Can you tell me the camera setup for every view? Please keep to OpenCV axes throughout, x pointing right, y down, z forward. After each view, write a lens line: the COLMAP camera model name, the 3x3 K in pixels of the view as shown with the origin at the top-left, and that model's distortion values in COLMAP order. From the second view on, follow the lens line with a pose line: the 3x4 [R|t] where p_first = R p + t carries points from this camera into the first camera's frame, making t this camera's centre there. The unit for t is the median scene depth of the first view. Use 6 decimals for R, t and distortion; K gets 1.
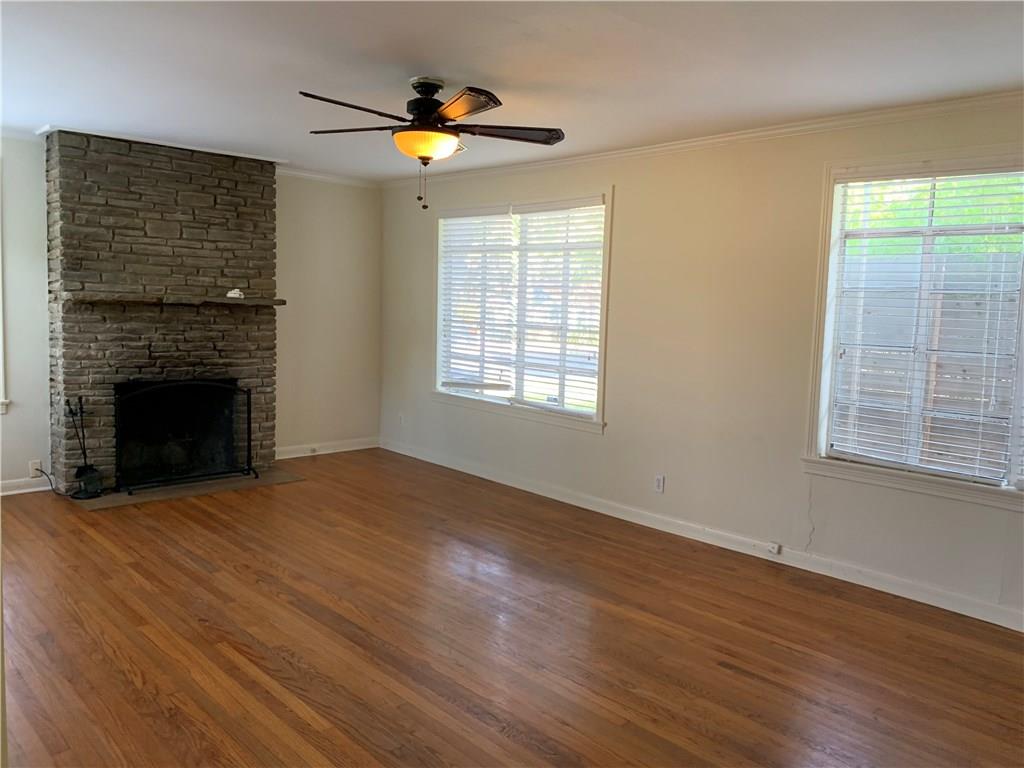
lens RADIAL K [[795.1, 0, 507.4], [0, 795.1, 378.5], [0, 0, 1]] dist [0.082690, -0.098172]
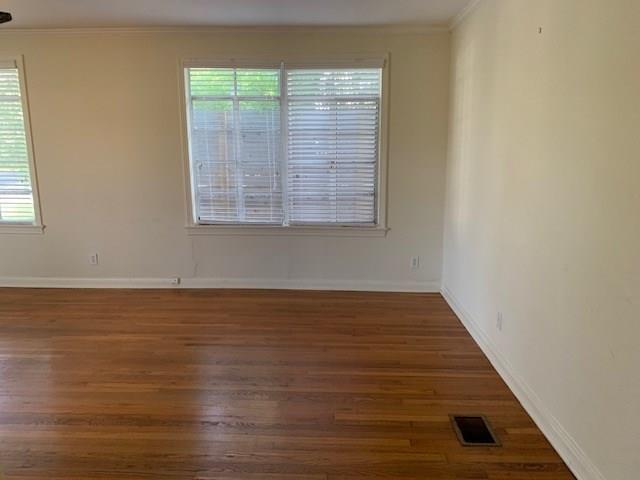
lens RADIAL K [[496.9, 0, 317.1], [0, 496.9, 236.6], [0, 0, 1]] dist [0.082690, -0.098172]
pose [[0.720117, -0.163519, 0.674309, -0.175088], [0.092023, 0.985756, 0.140770, -0.009082], [-0.687723, -0.039319, 0.724907, 0.004250]]
